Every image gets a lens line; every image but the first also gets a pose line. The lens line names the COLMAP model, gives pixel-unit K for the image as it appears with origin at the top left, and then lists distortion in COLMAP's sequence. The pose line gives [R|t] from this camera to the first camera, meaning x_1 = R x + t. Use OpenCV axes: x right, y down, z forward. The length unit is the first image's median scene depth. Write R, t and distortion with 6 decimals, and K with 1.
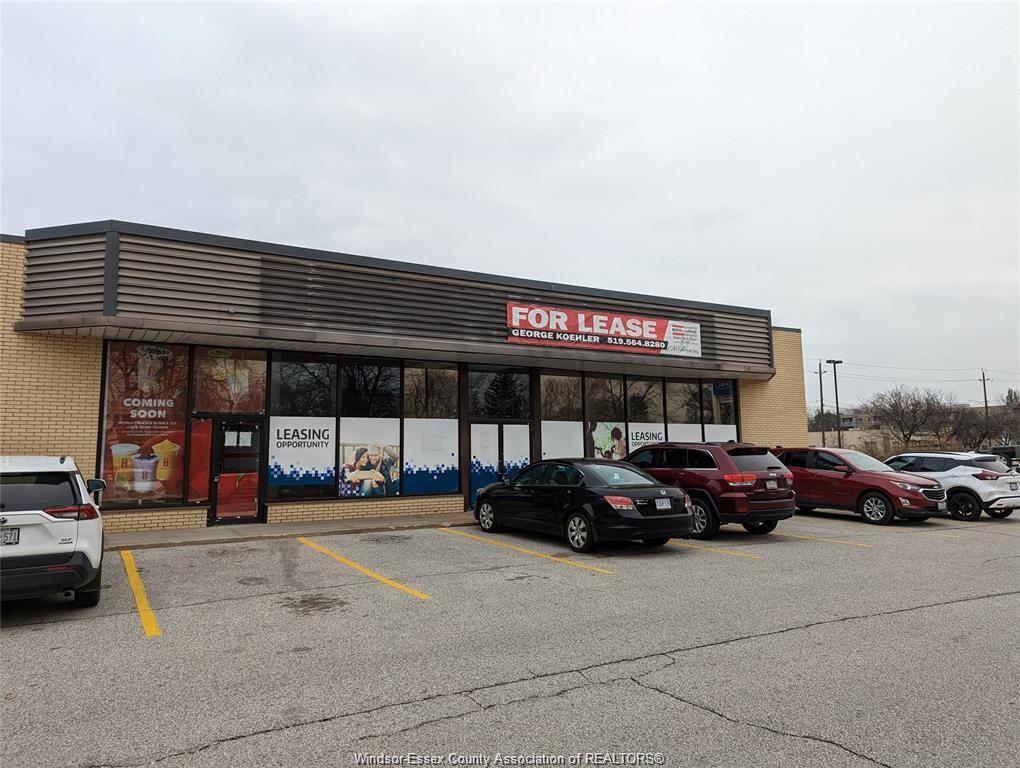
lens RADIAL K [[725.8, 0, 506.7], [0, 725.8, 380.1], [0, 0, 1]] dist [0.070373, -0.011534]
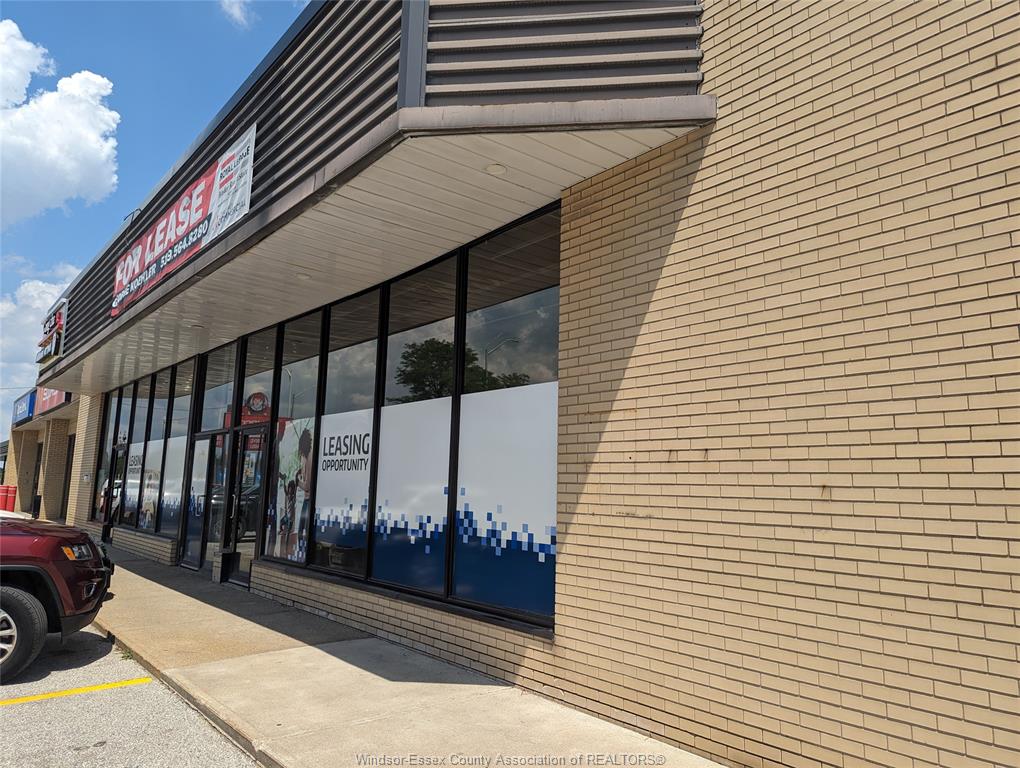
lens RADIAL K [[725.8, 0, 507.7], [0, 725.8, 388.4], [0, 0, 1]] dist [0.070373, -0.011534]
pose [[0.142611, -0.126784, -0.981625, 0.680618], [0.078314, 0.990098, -0.116501, 0.113624], [0.986676, -0.060261, 0.151128, 1.171442]]
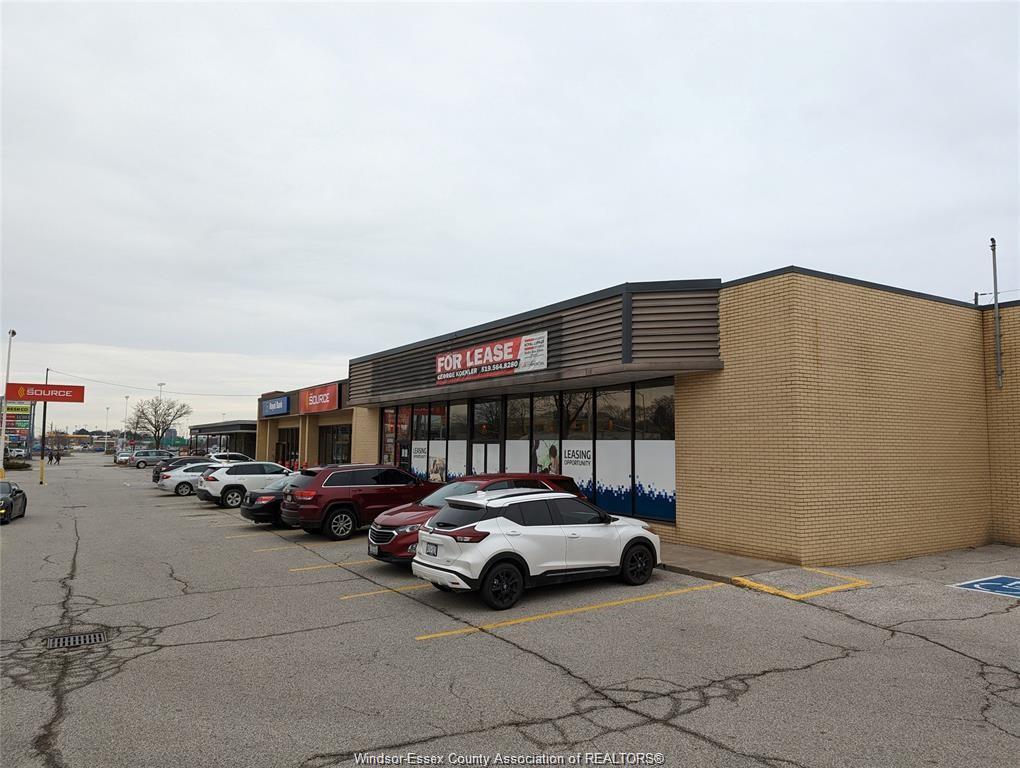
lens RADIAL K [[725.8, 0, 504.8], [0, 725.8, 386.6], [0, 0, 1]] dist [0.070373, -0.011534]
pose [[0.020982, -0.068334, -0.997442, 1.272931], [0.099771, 0.992824, -0.065918, 0.049319], [0.994789, -0.098133, 0.027649, 1.014548]]
